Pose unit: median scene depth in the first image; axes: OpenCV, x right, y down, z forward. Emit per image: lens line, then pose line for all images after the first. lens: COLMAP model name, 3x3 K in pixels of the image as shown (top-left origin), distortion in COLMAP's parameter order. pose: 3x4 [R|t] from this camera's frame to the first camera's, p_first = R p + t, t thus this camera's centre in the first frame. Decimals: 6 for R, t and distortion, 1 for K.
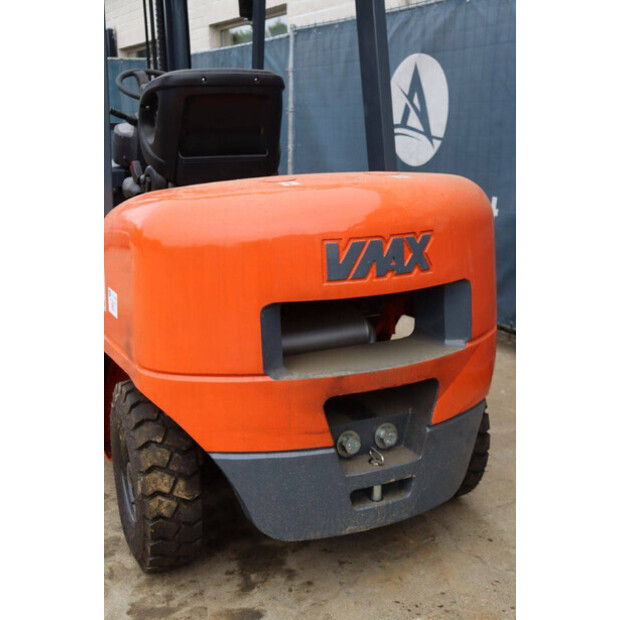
lens RADIAL K [[852.5, 0, 313.6], [0, 852.5, 311.4], [0, 0, 1]] dist [0.036005, 0.000000]
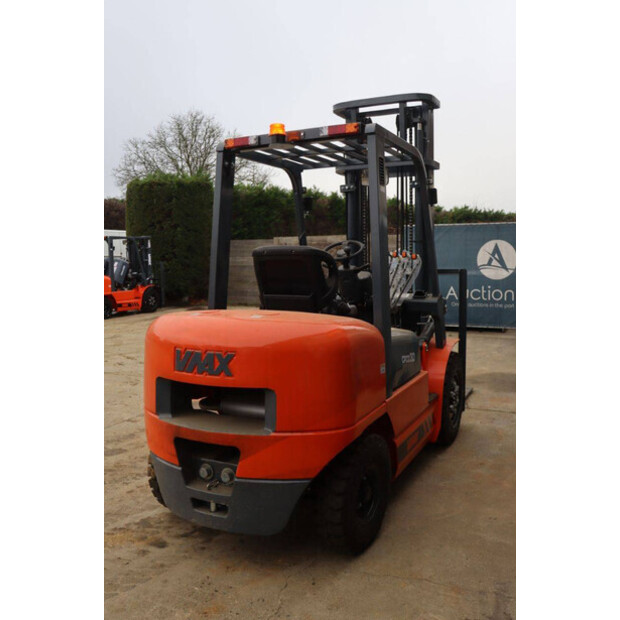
lens RADIAL K [[576.5, 0, 315.2], [0, 576.5, 311.3], [0, 0, 1]] dist [-0.090714, 0.000000]
pose [[0.608758, 0.089709, -0.788268, 1.025104], [-0.181266, 0.983032, -0.028114, -0.160139], [0.772370, 0.160001, 0.614690, 0.434021]]
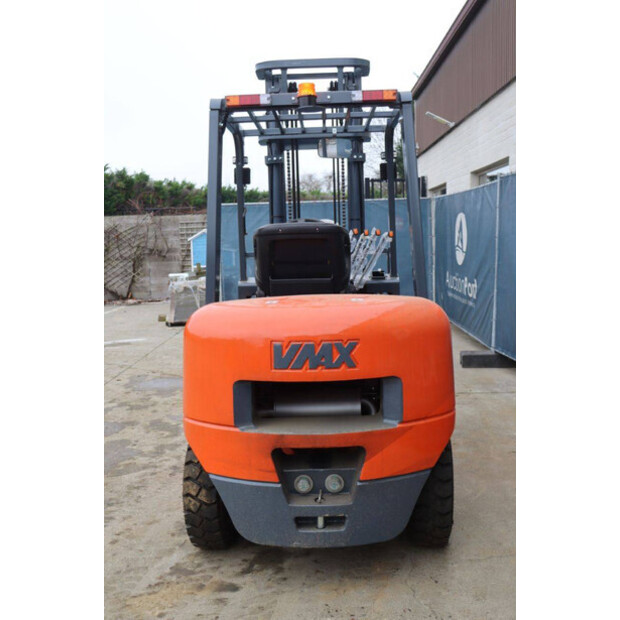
lens RADIAL K [[663.4, 0, 304.7], [0, 663.4, 314.3], [0, 0, 1]] dist [-0.037696, 0.000000]
pose [[0.883269, 0.047253, -0.466480, 0.549422], [-0.093800, 0.992604, -0.077061, -0.041887], [0.459388, 0.111821, 0.881169, -0.006149]]
